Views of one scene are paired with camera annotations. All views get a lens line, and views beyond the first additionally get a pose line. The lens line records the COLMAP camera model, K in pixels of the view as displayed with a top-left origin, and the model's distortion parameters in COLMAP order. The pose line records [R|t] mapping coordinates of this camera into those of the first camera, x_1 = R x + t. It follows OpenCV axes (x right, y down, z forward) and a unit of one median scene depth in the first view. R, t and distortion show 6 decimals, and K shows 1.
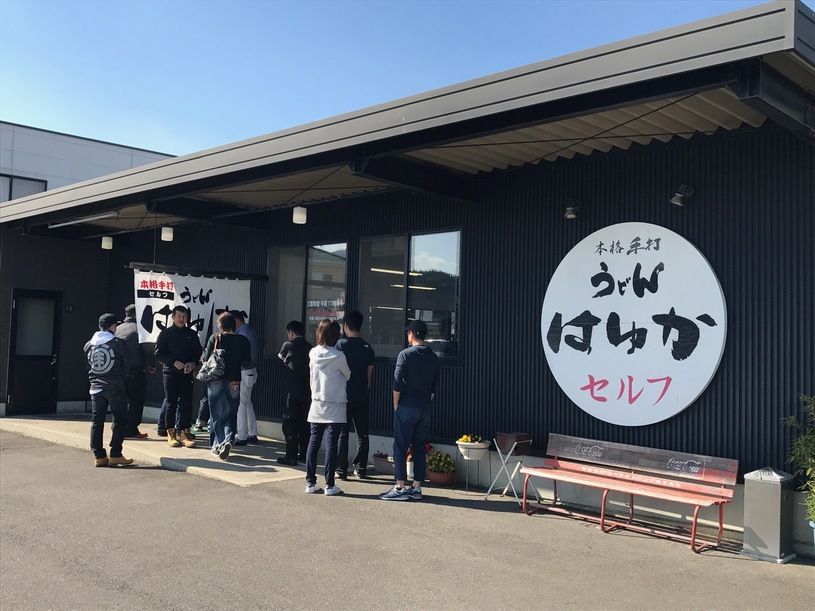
lens RADIAL K [[822.1, 0, 408.5], [0, 822.1, 300.3], [0, 0, 1]] dist [0.015026, 0.000000]
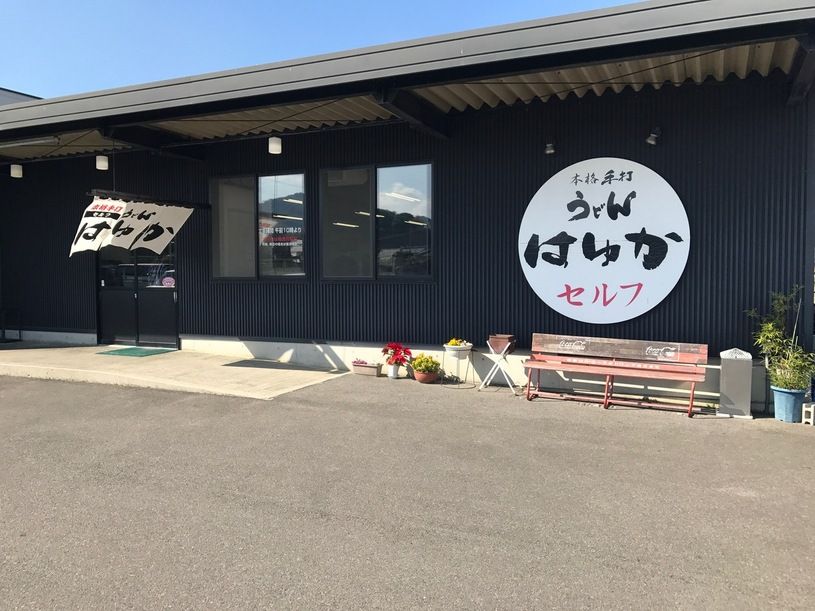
lens RADIAL K [[655.1, 0, 406.4], [0, 655.1, 309.4], [0, 0, 1]] dist [0.010260, -0.030258]
pose [[0.944157, -0.046409, 0.326211, -0.331519], [0.008427, 0.993108, 0.116896, 0.011944], [-0.329387, -0.107619, 0.938042, 0.164331]]
